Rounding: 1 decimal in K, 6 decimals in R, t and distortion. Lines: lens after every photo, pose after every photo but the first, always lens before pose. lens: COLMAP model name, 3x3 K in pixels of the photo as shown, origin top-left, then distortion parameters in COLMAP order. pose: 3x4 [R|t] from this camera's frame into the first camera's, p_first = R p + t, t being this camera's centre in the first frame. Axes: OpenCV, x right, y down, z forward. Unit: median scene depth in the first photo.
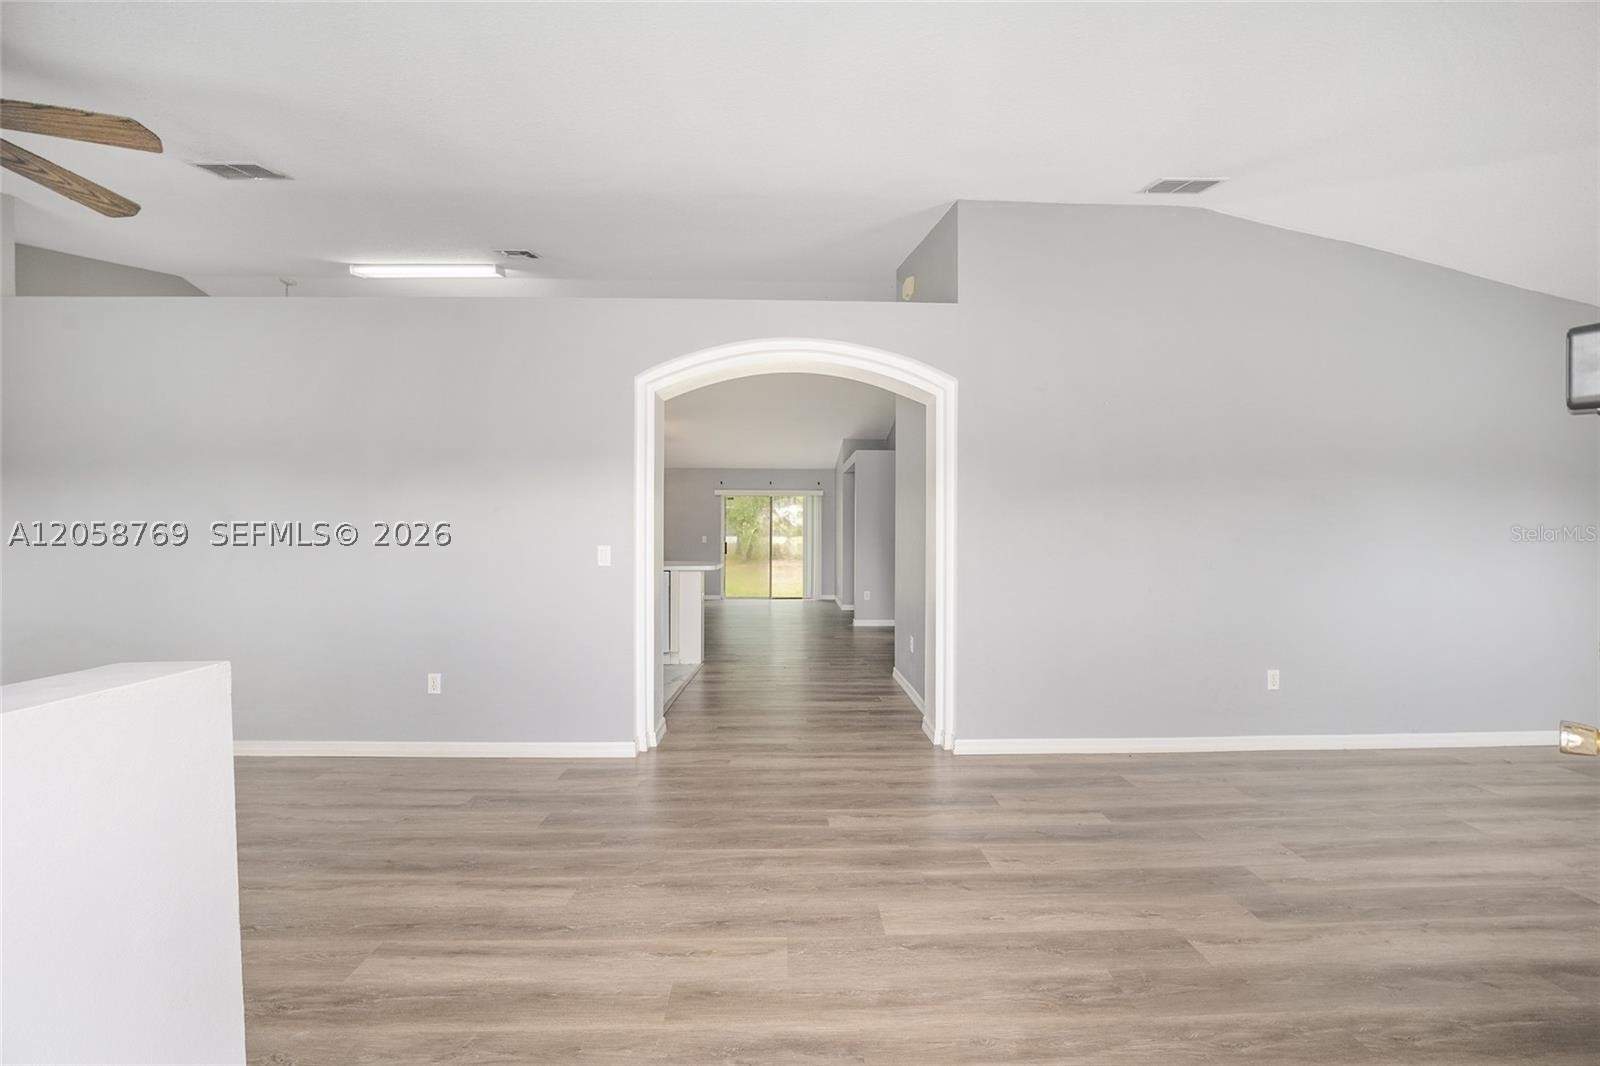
lens RADIAL K [[645.6, 0, 804.3], [0, 645.6, 535.7], [0, 0, 1]] dist [-0.023401, 0.001991]
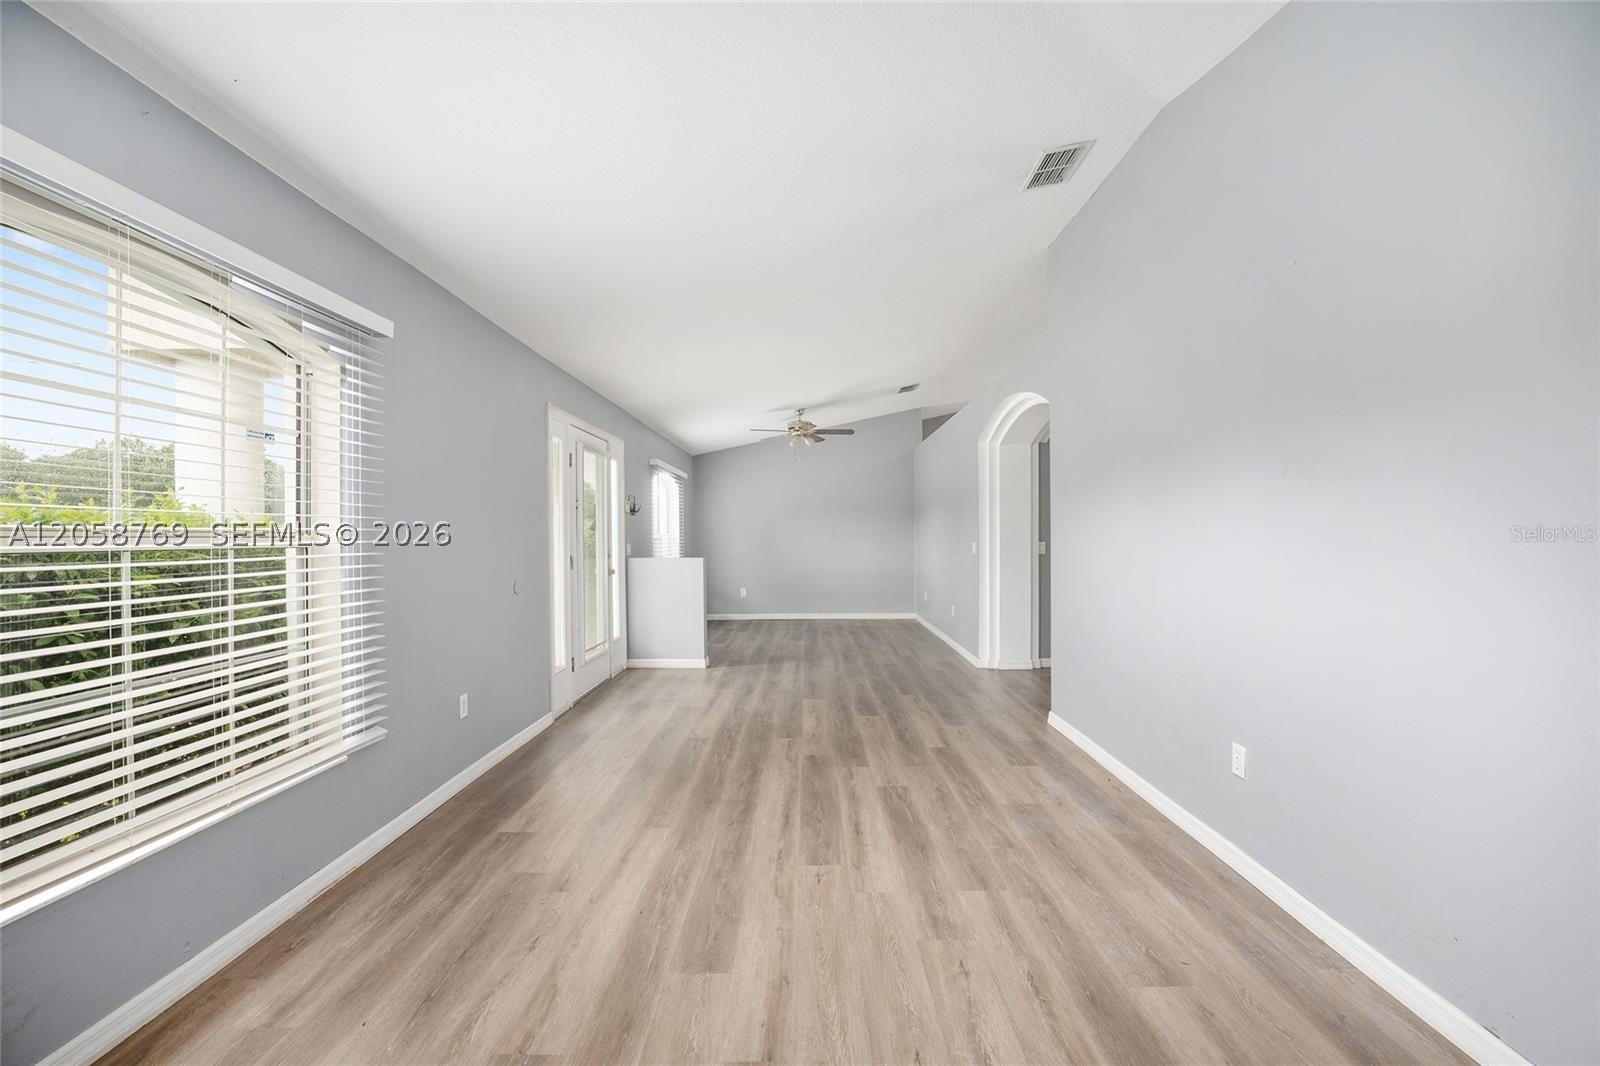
lens RADIAL K [[645.6, 0, 803.1], [0, 645.6, 537.2], [0, 0, 1]] dist [-0.023401, 0.001991]
pose [[-0.041668, -0.001645, -0.999130, 2.040959], [0.001283, 0.999998, -0.001700, 0.007288], [0.999131, -0.001353, -0.041666, 0.871057]]
